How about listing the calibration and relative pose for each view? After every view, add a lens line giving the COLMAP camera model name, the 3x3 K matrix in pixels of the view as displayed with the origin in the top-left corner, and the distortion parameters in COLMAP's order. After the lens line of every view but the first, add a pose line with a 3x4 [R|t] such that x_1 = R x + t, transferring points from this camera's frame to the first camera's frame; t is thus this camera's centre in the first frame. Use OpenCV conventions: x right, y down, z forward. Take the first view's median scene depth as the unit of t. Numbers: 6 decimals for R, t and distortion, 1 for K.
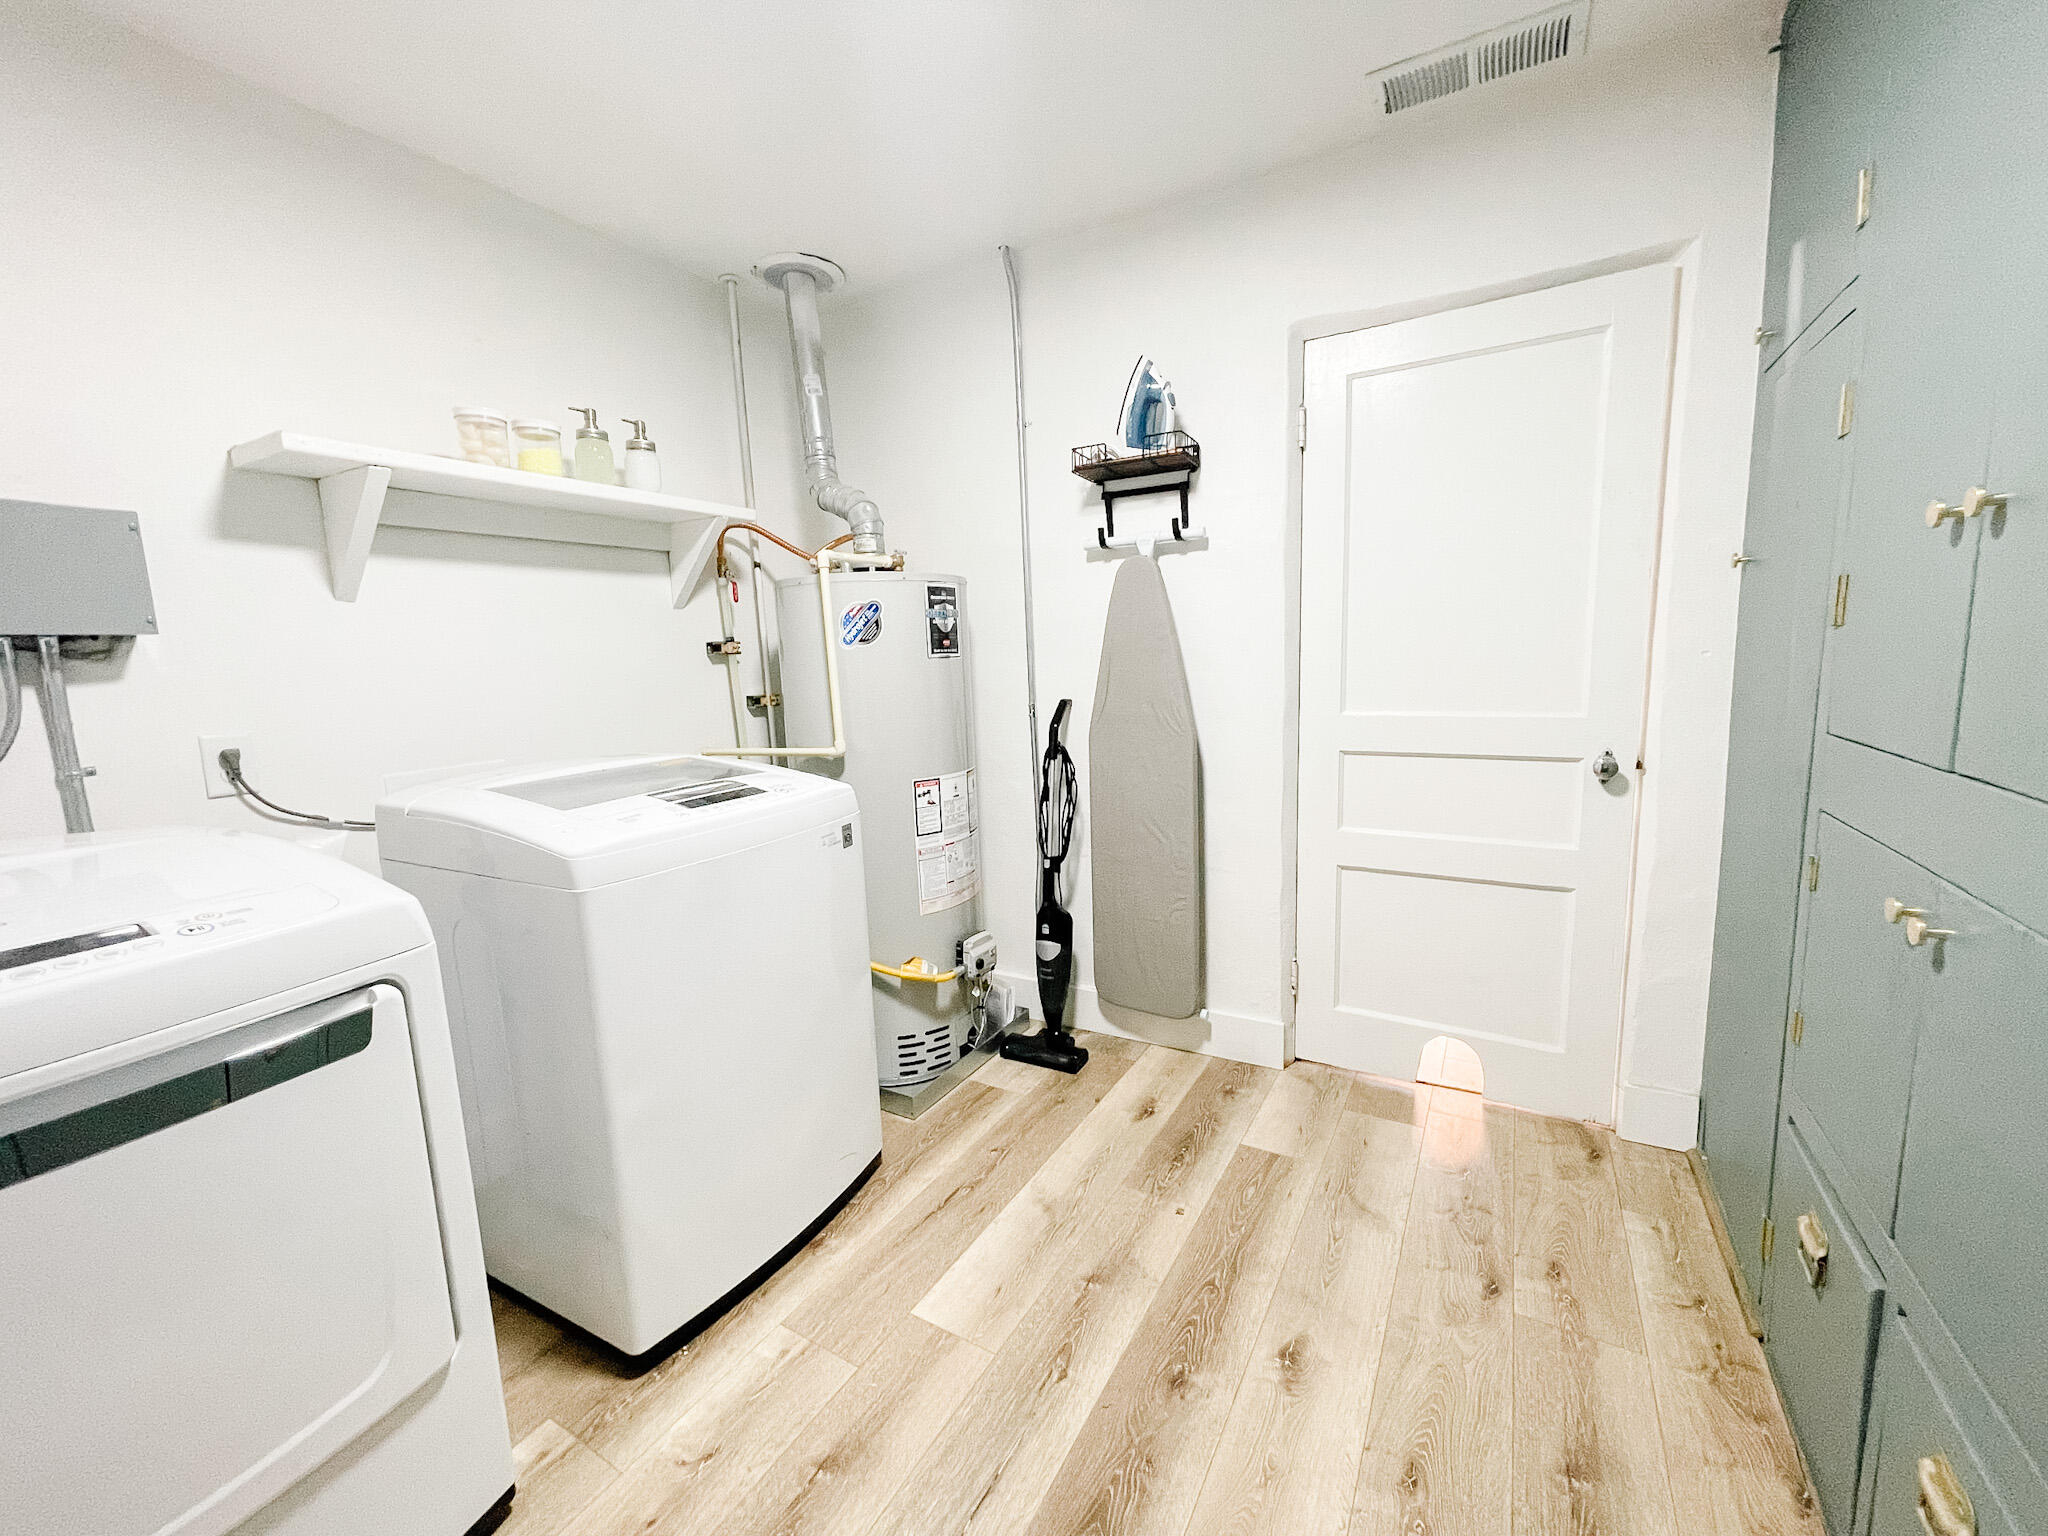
lens RADIAL K [[820.6, 0, 1020.0], [0, 820.6, 775.1], [0, 0, 1]] dist [0.002796, -0.000042]
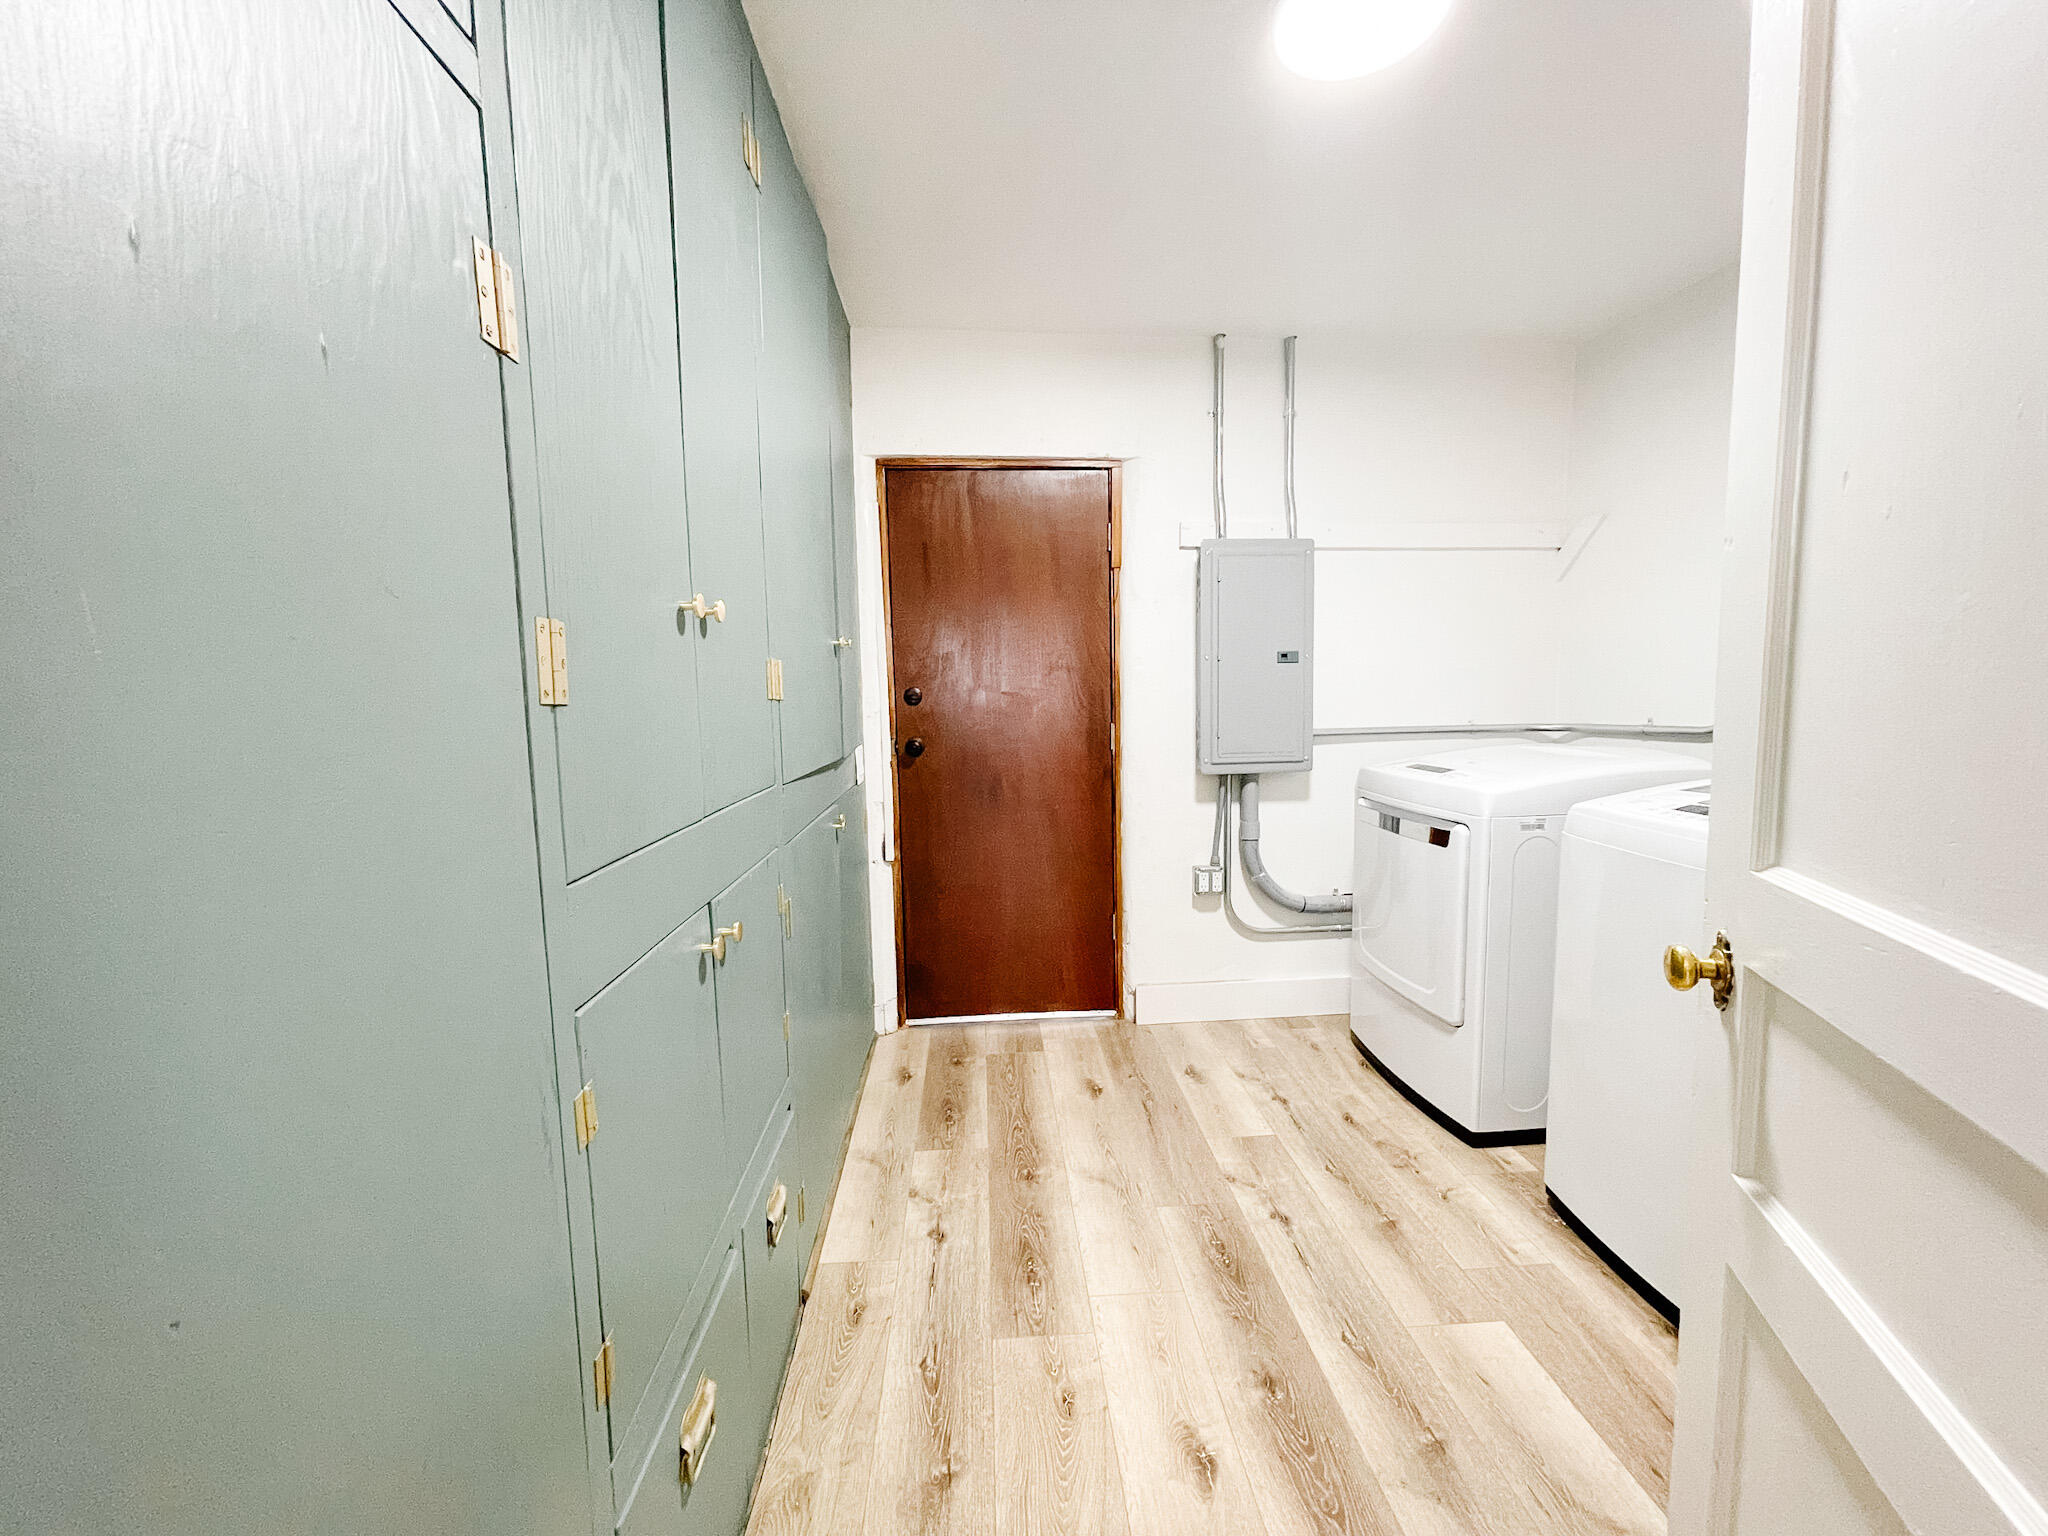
lens RADIAL K [[820.6, 0, 1026.0], [0, 820.6, 772.4], [0, 0, 1]] dist [0.002796, -0.000042]
pose [[-0.824508, 0.112596, -0.554535, 0.888956], [-0.032490, 0.968966, 0.245051, -0.241374], [0.564917, 0.220063, -0.795261, 1.411475]]
